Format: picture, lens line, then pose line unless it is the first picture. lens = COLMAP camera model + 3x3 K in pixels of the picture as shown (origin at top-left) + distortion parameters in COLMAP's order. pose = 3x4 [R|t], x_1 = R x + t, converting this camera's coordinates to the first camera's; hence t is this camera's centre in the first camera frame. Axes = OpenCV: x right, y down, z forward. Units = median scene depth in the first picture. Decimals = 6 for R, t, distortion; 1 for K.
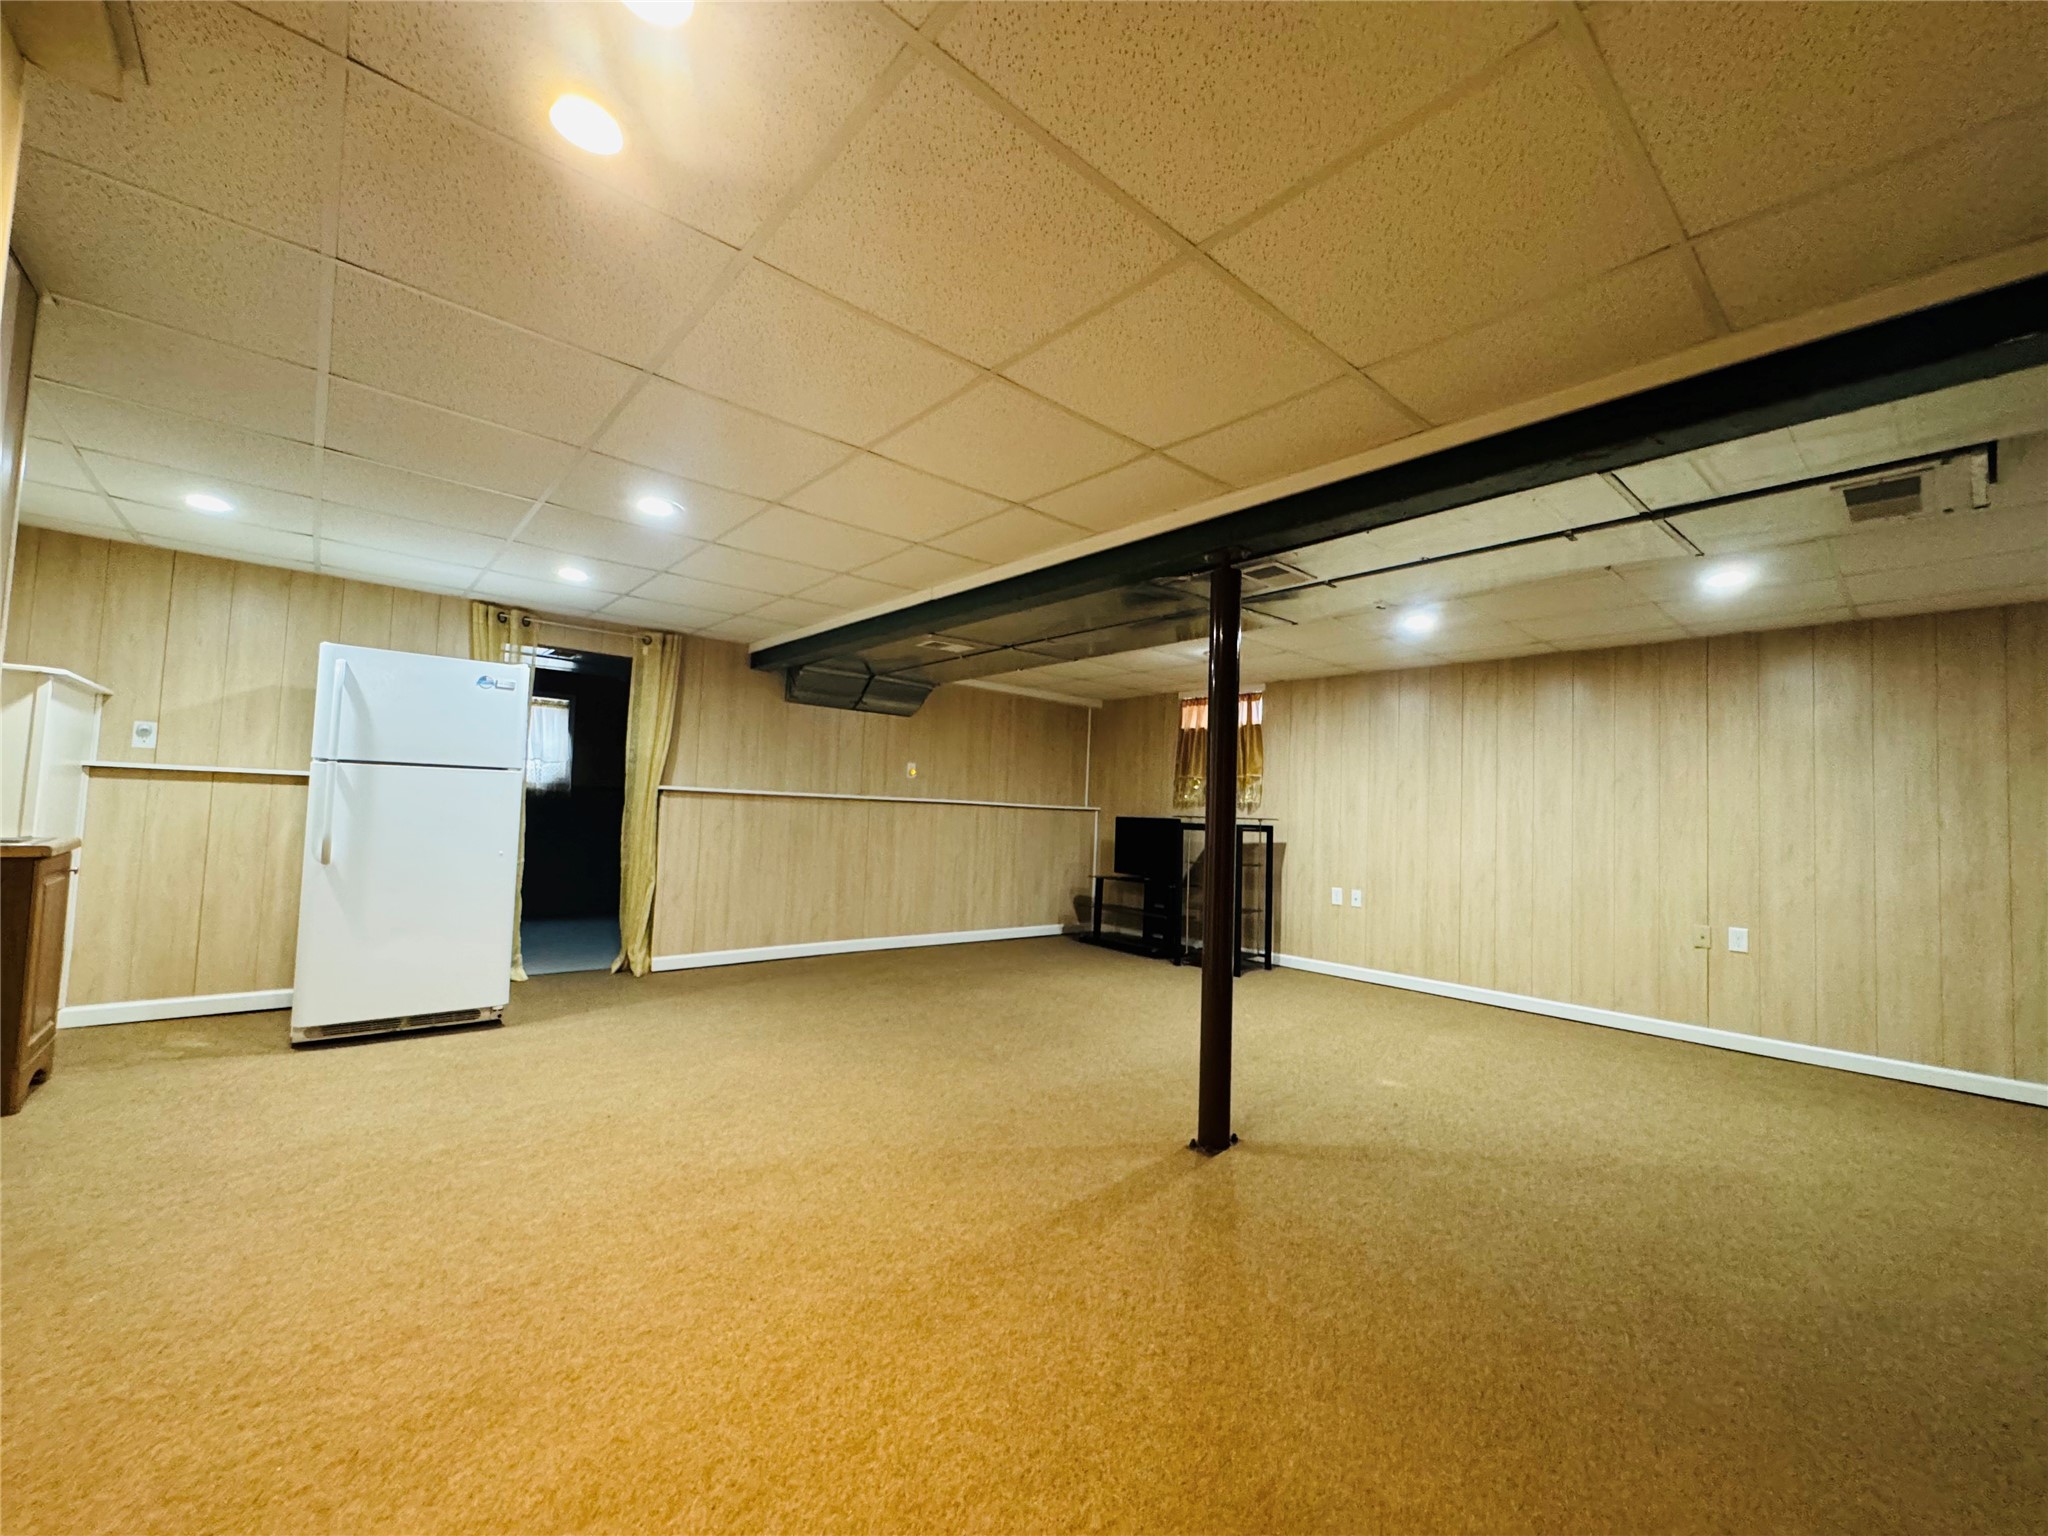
lens RADIAL K [[818.6, 0, 1024.7], [0, 818.6, 767.5], [0, 0, 1]] dist [-0.003785, 0.000319]
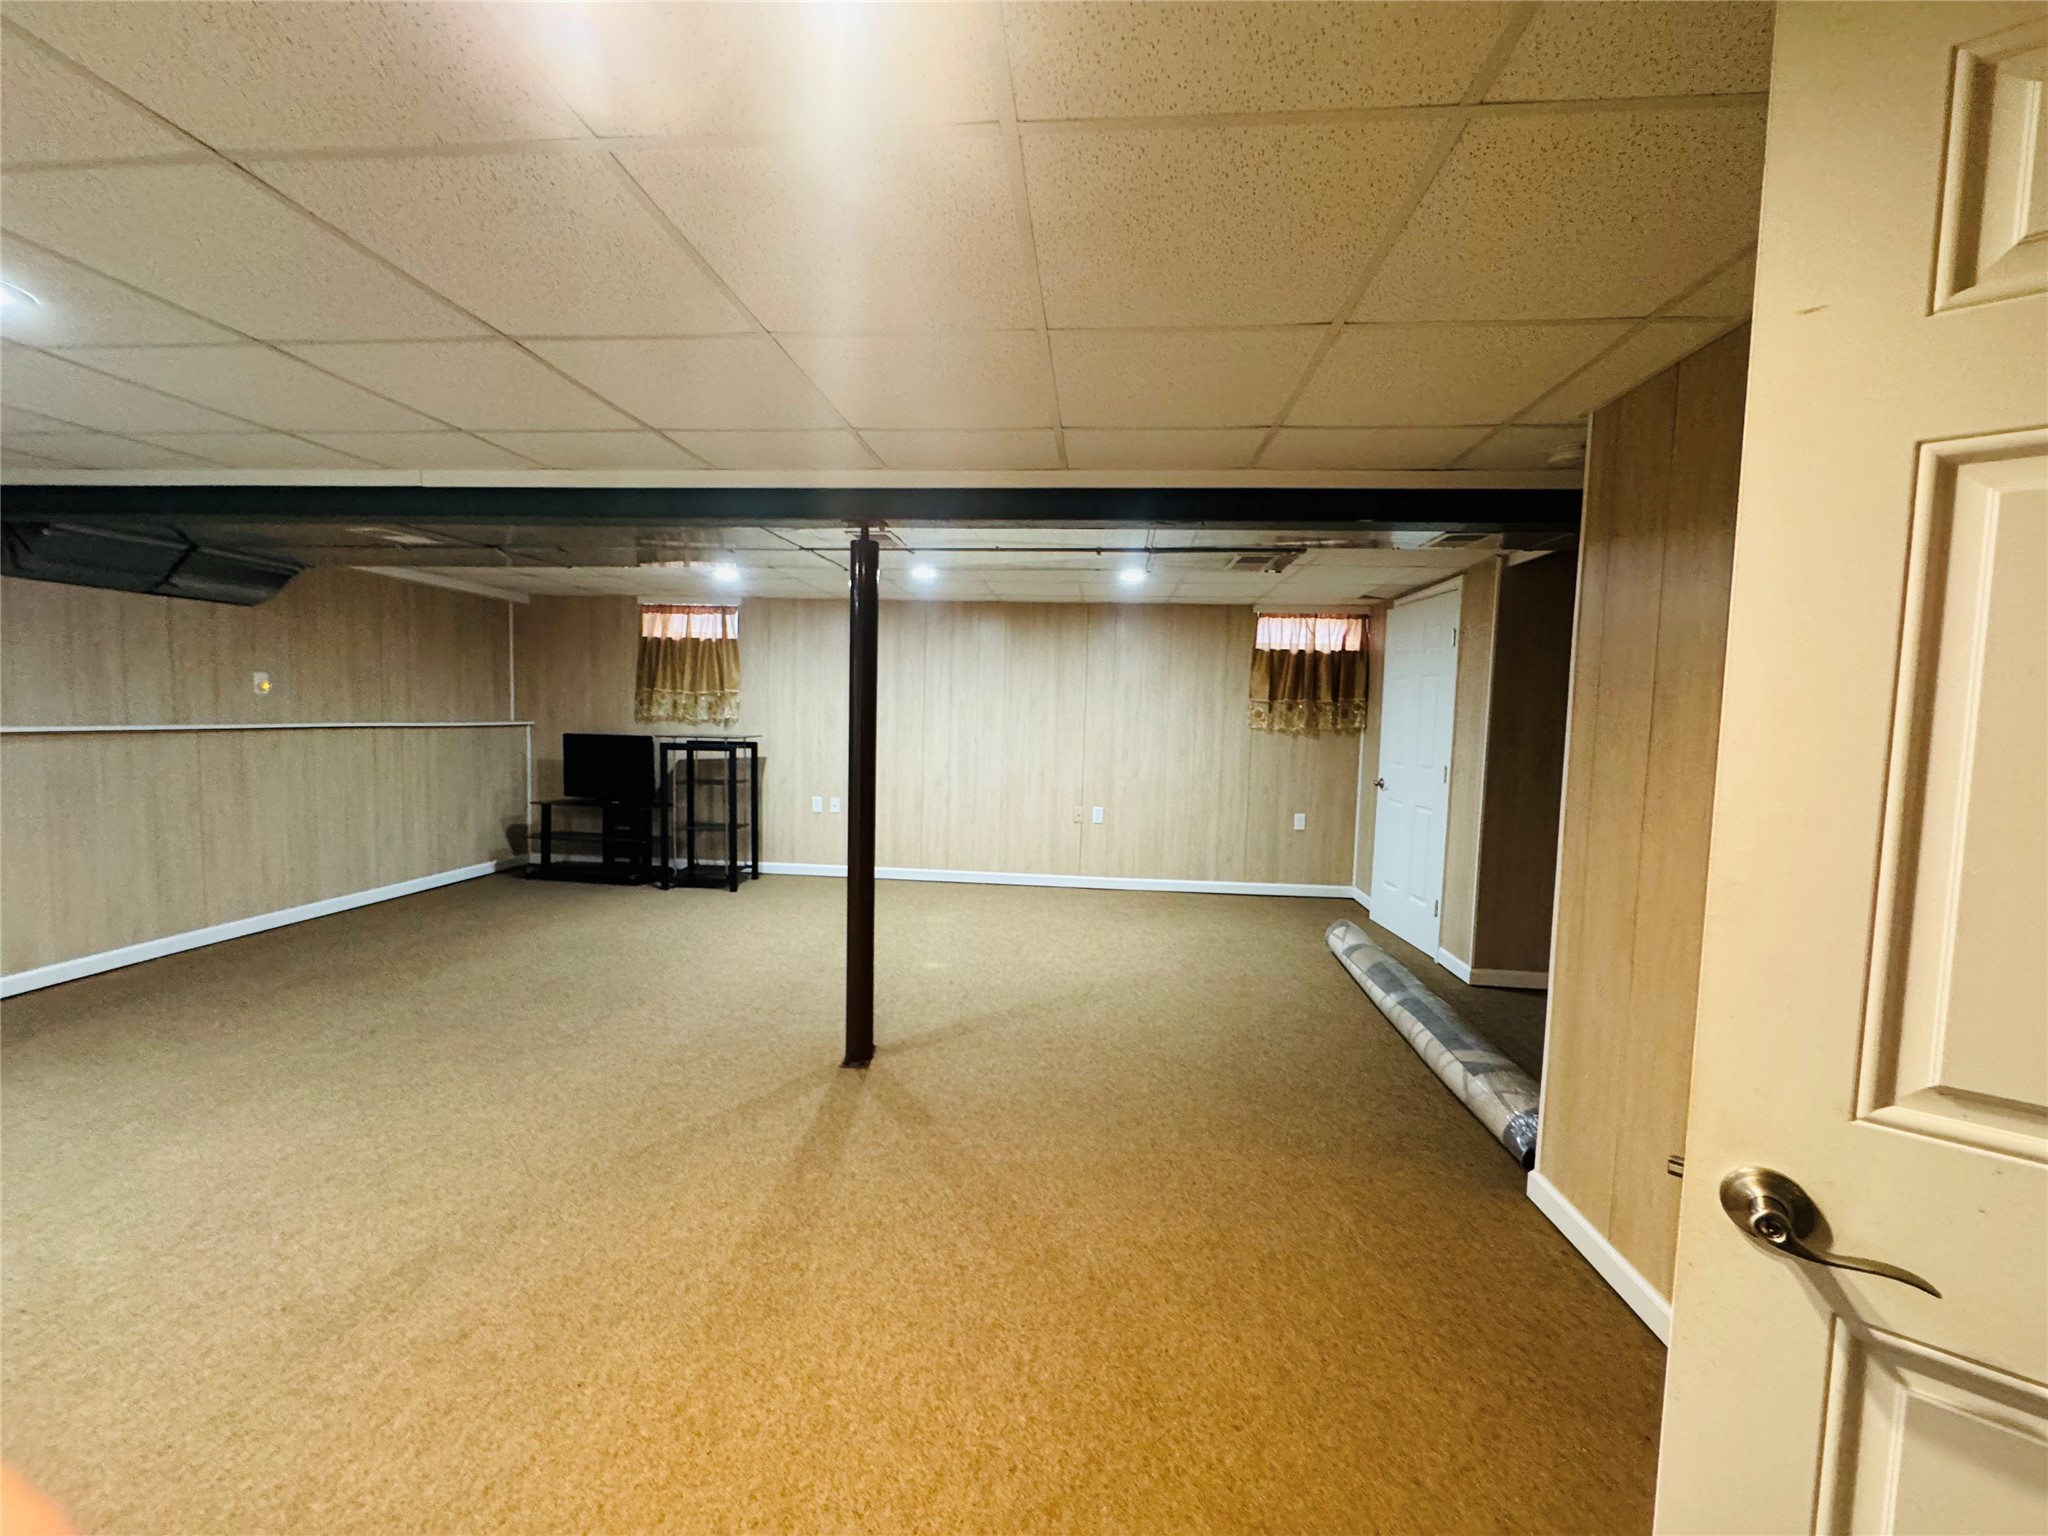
lens RADIAL K [[818.6, 0, 1022.3], [0, 818.6, 766.9], [0, 0, 1]] dist [-0.003785, 0.000319]
pose [[0.723408, -0.065181, 0.687337, -0.242217], [-0.036169, 0.990589, 0.132006, -0.067267], [-0.689473, -0.120354, 0.714242, 0.048440]]
